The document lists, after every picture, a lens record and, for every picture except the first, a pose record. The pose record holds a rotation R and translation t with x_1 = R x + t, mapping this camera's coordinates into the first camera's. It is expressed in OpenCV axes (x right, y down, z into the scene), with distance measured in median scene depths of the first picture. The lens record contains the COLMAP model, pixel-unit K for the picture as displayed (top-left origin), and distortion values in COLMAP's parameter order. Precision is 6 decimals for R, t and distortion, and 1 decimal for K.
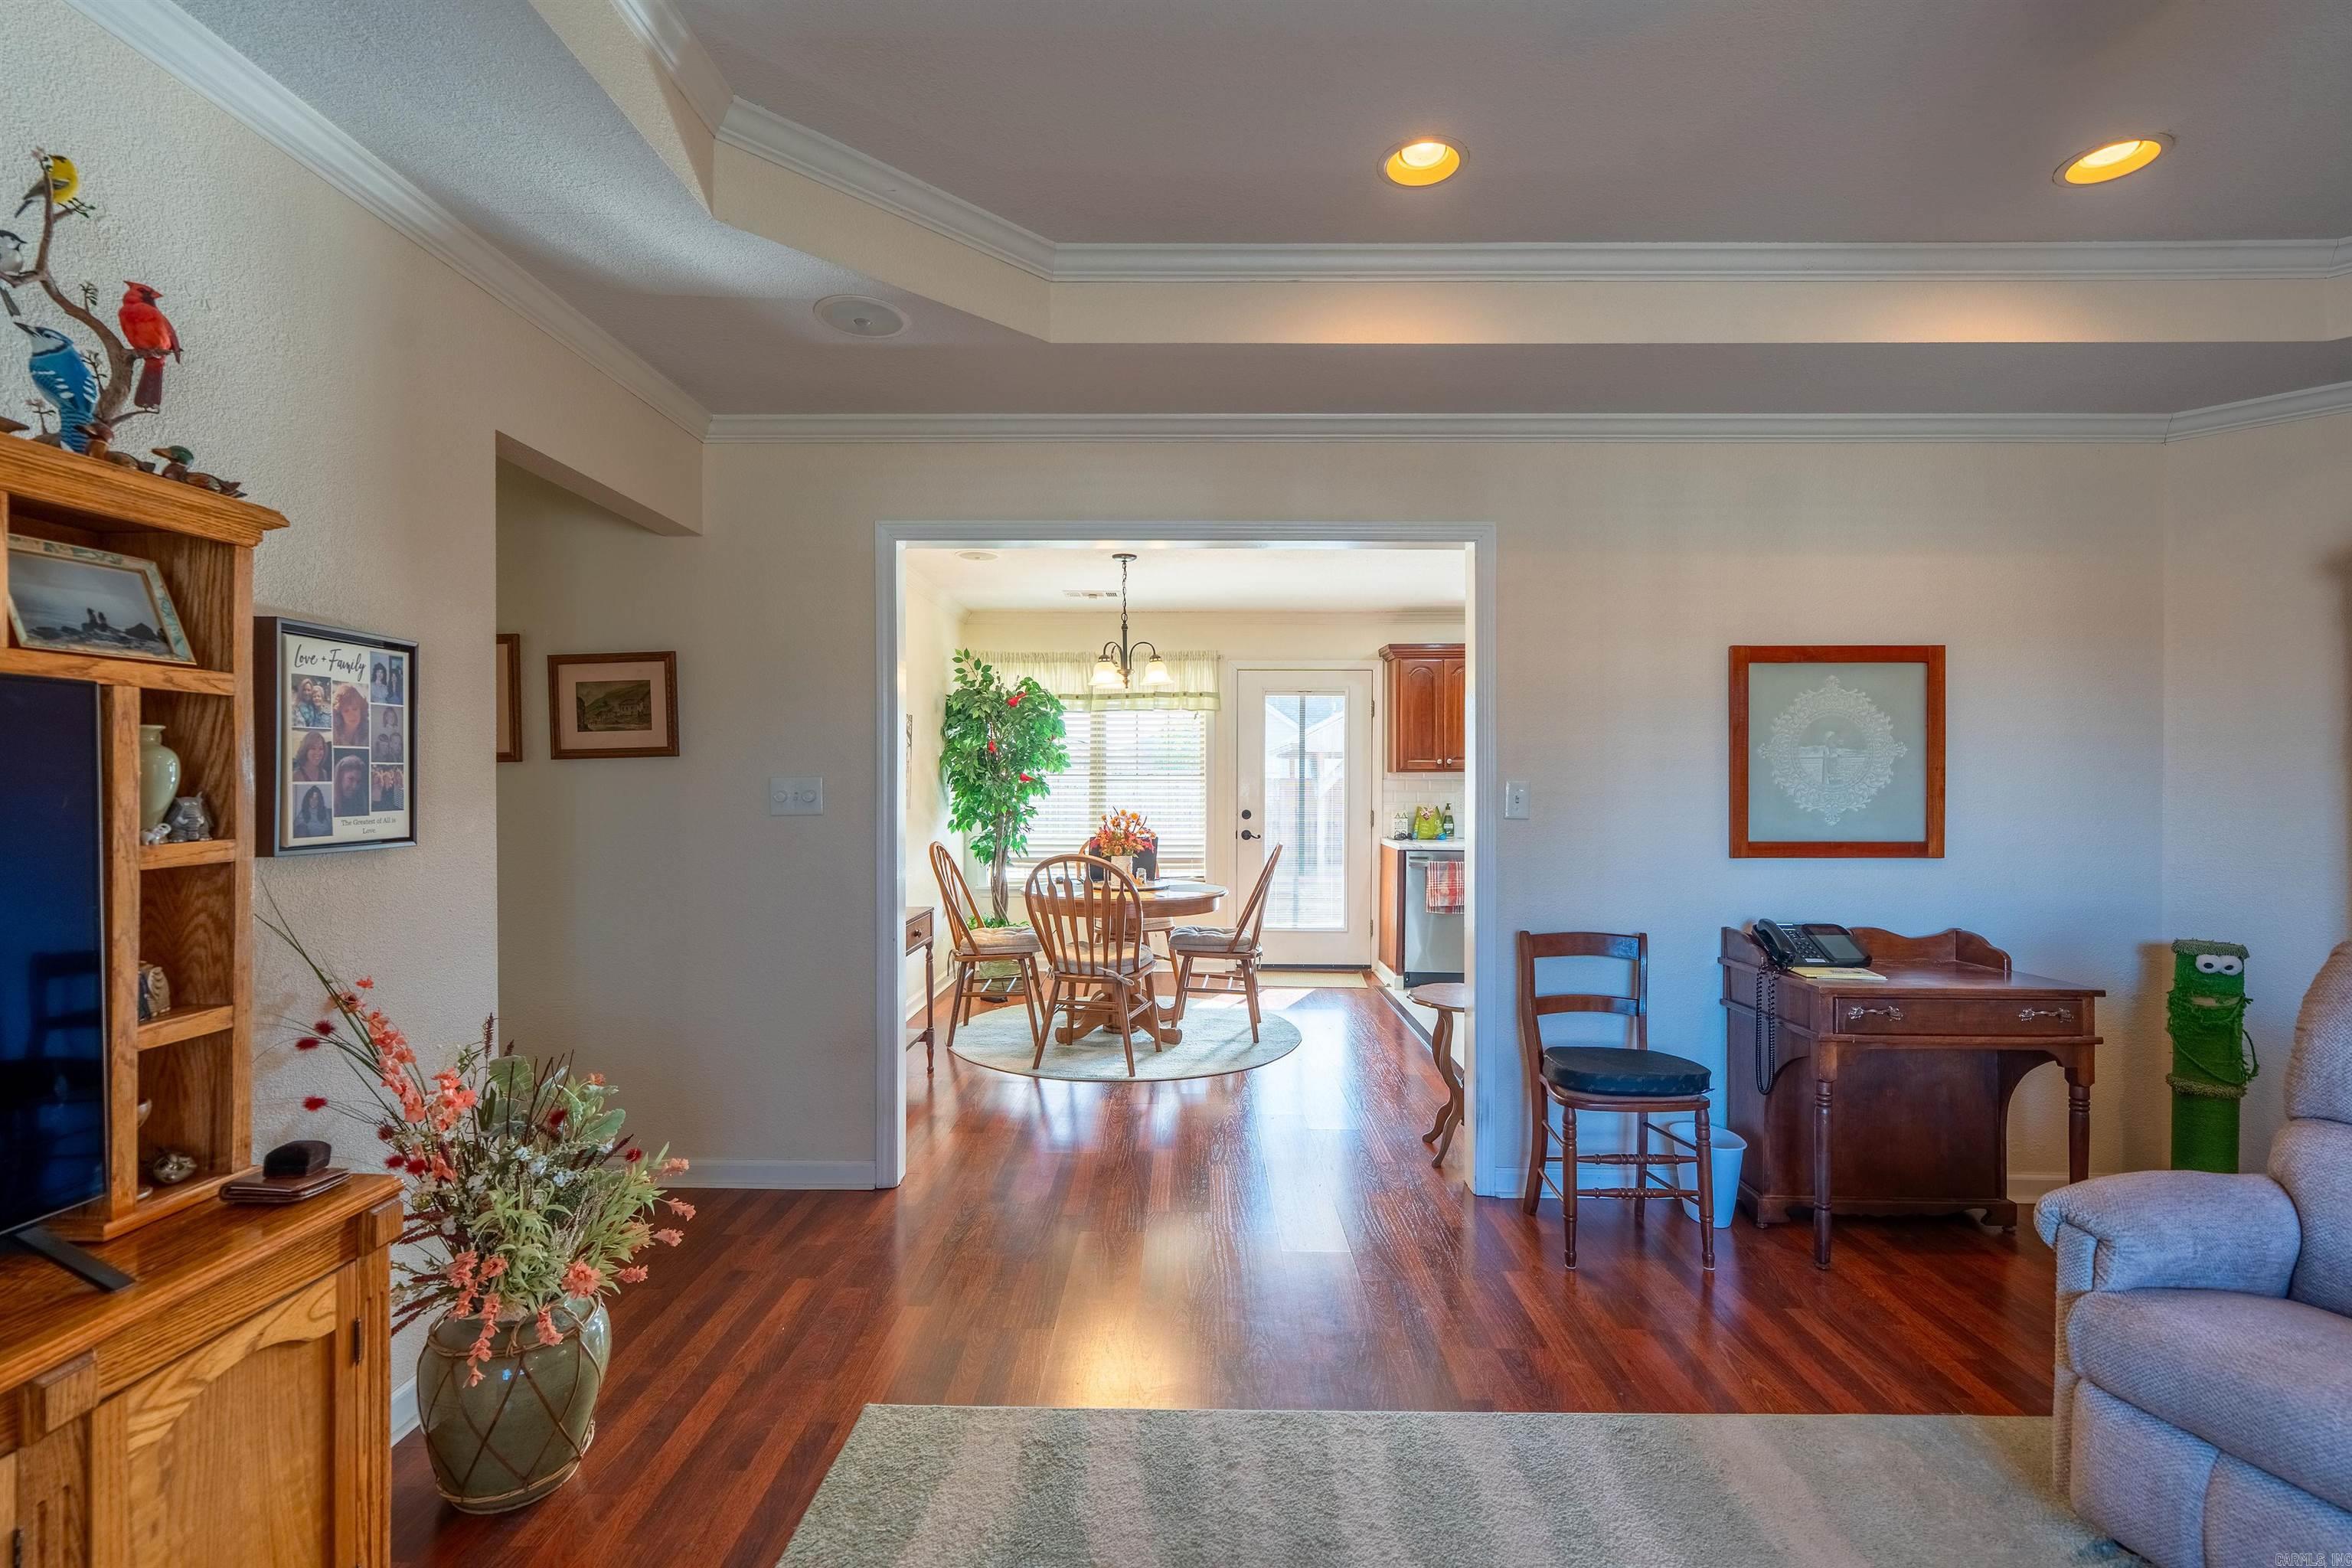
lens RADIAL K [[1050.3, 0, 1174.5], [0, 1050.3, 784.1], [0, 0, 1]] dist [-0.007075, 0.000518]
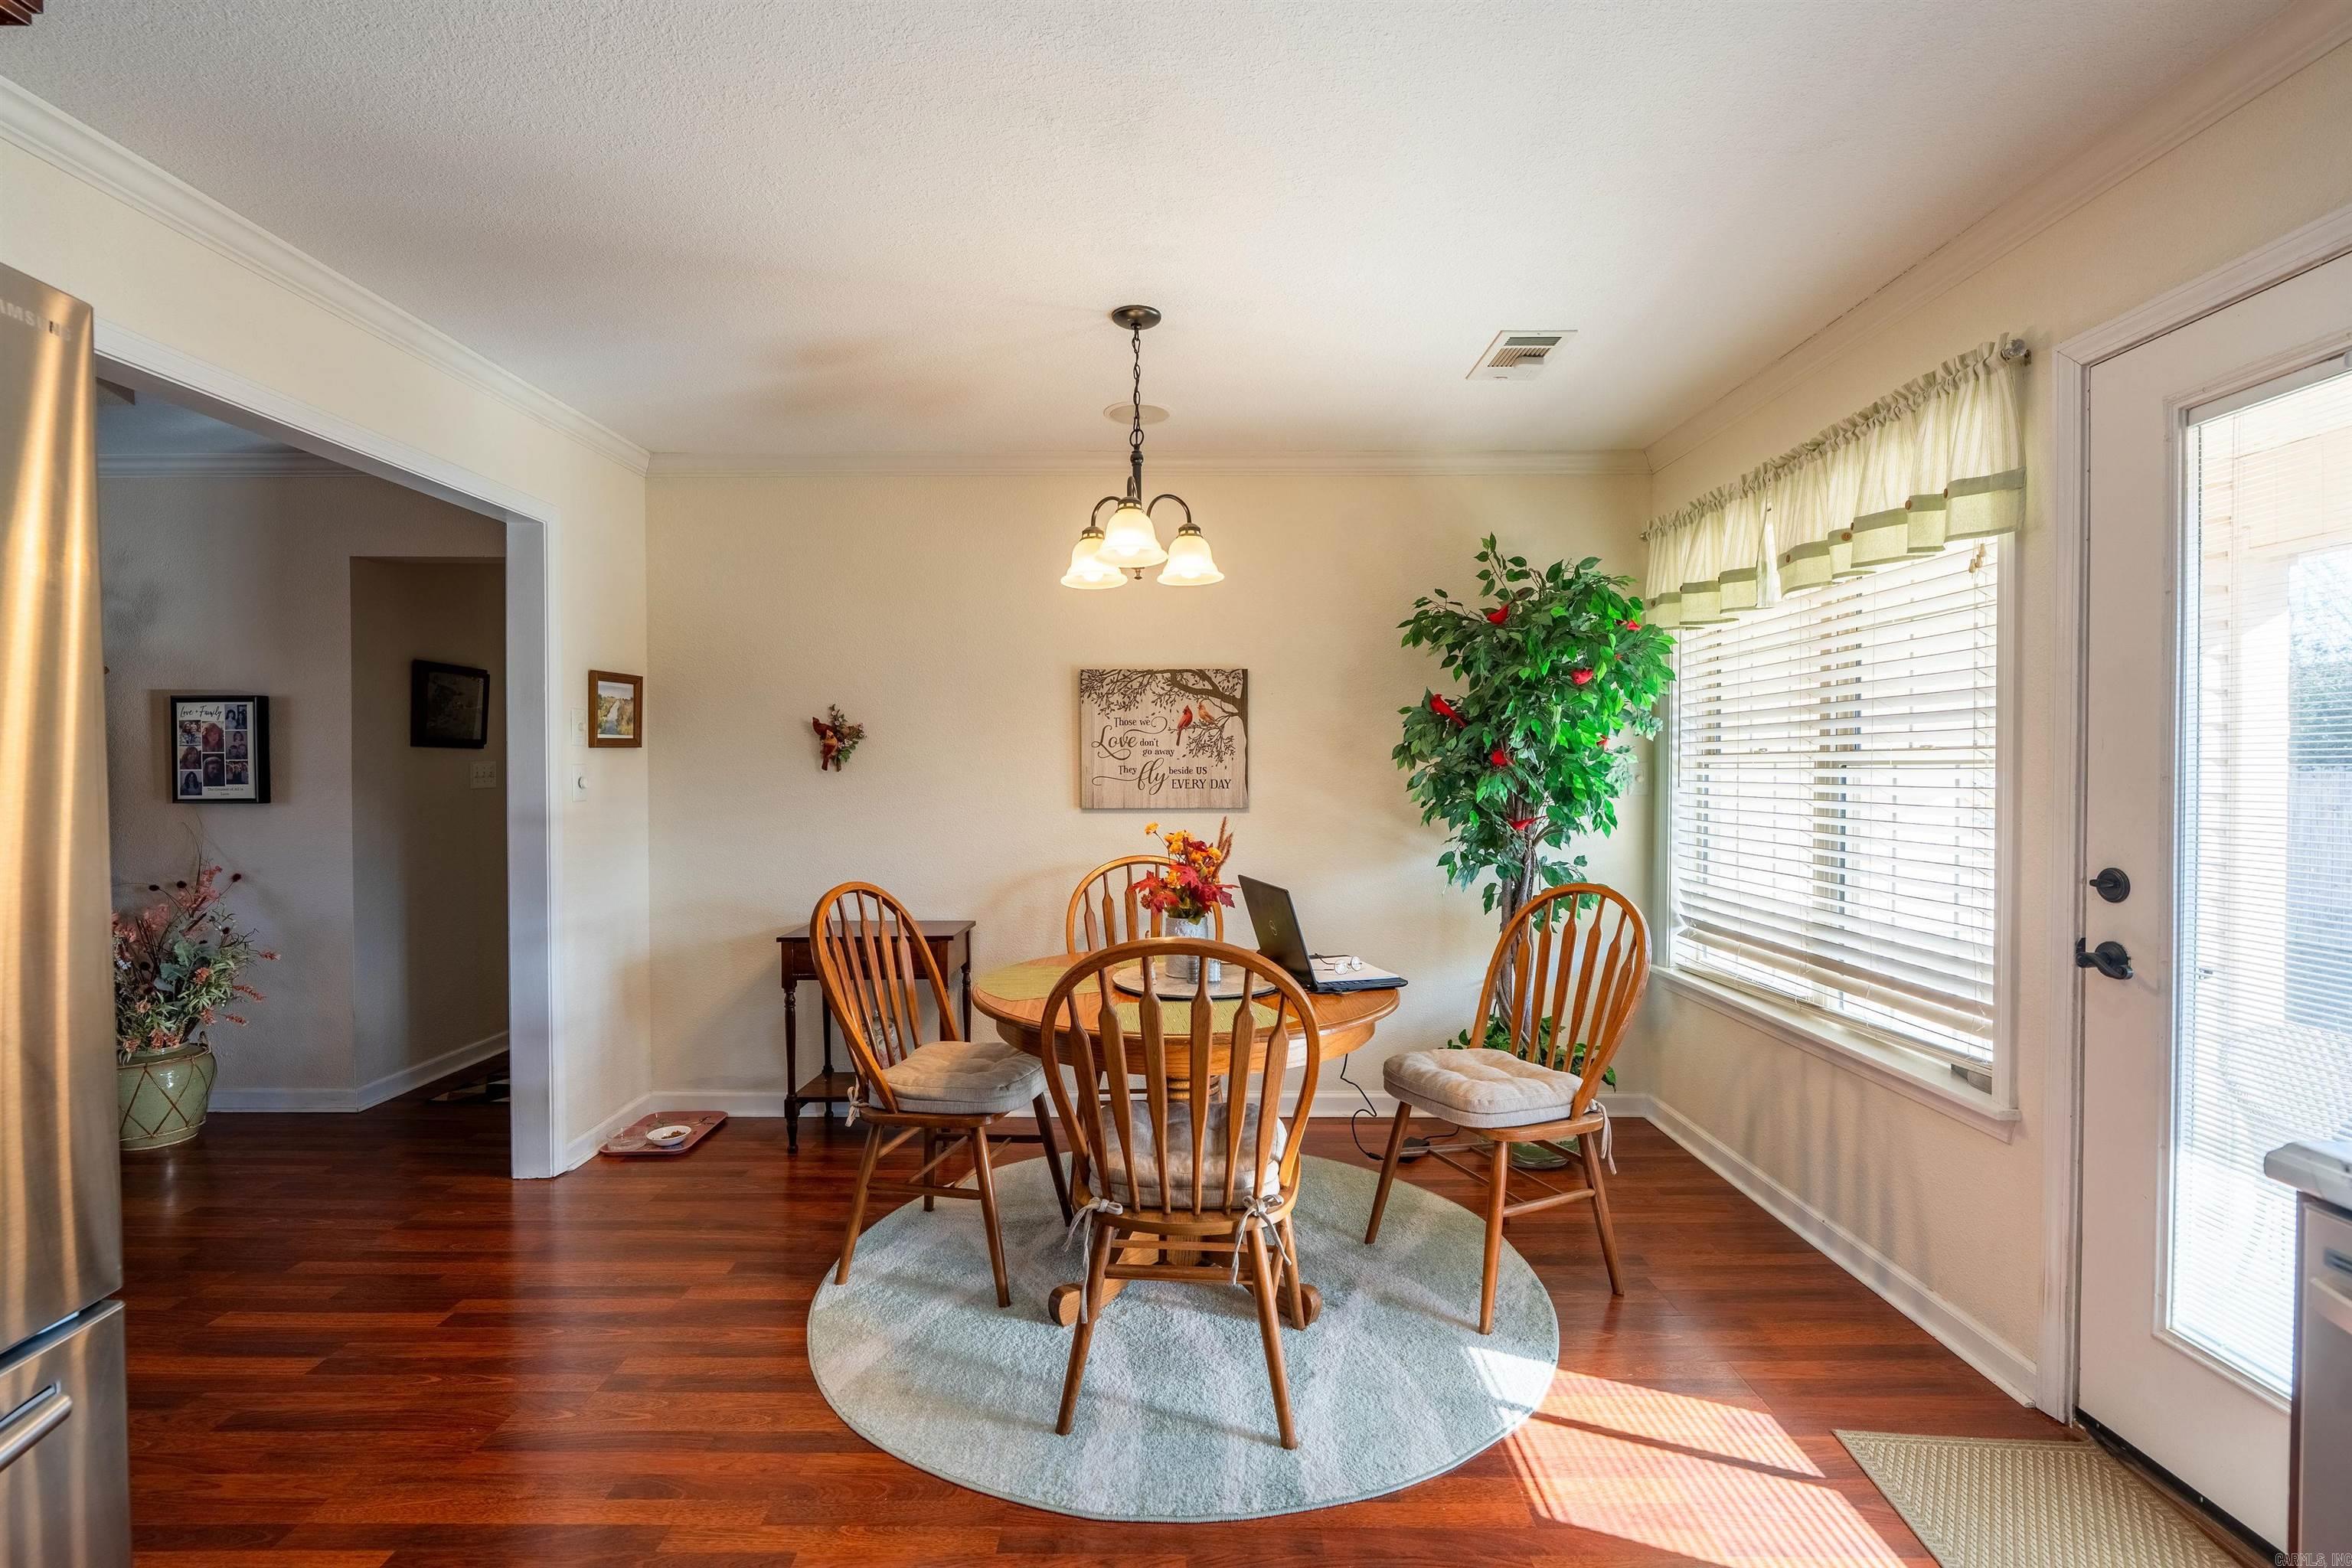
lens RADIAL K [[1050.3, 0, 1173.9], [0, 1050.3, 784.5], [0, 0, 1]] dist [-0.007075, 0.000518]
pose [[0.010959, 0.012365, -0.999863, 0.382284], [-0.001474, 0.999923, 0.012350, -0.000174], [0.999939, 0.001338, 0.010976, 0.852563]]
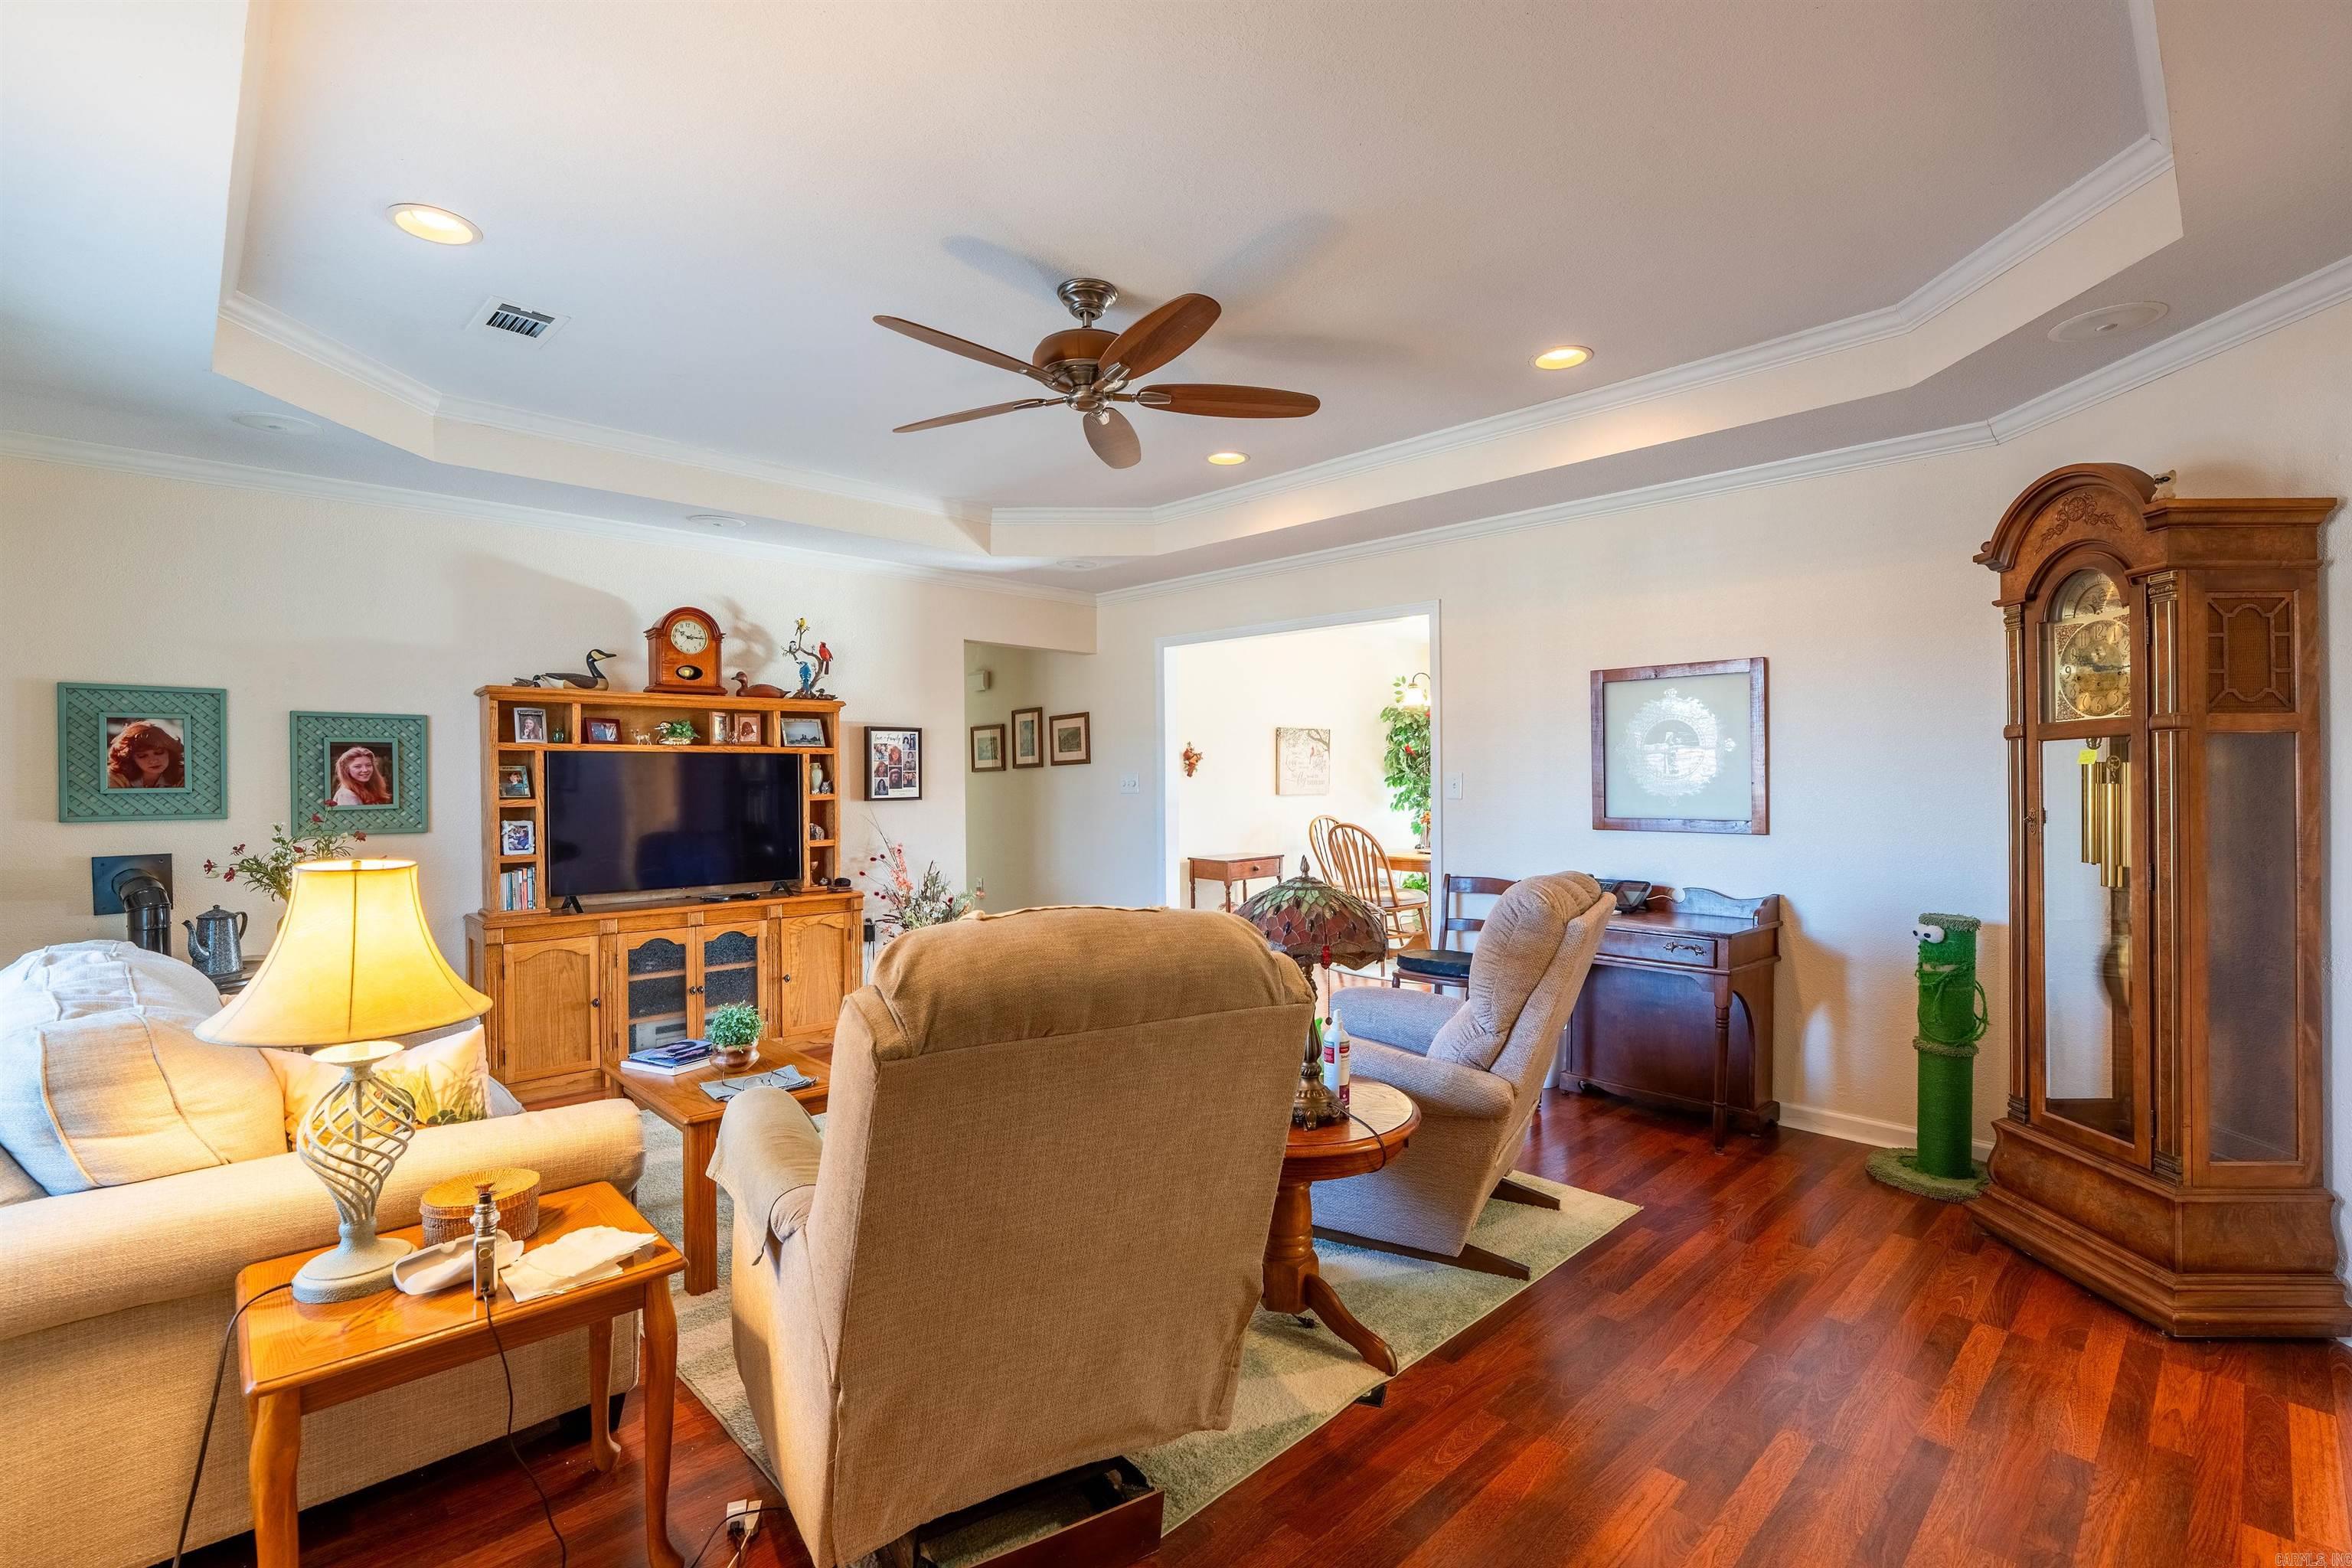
lens RADIAL K [[1050.3, 0, 1162.4], [0, 1050.3, 775.0], [0, 0, 1]] dist [-0.007075, 0.000518]
pose [[0.698284, -0.005672, -0.715799, 0.567941], [0.004913, 0.999983, -0.003131, 0.001248], [0.715804, -0.001330, 0.698300, -0.165898]]
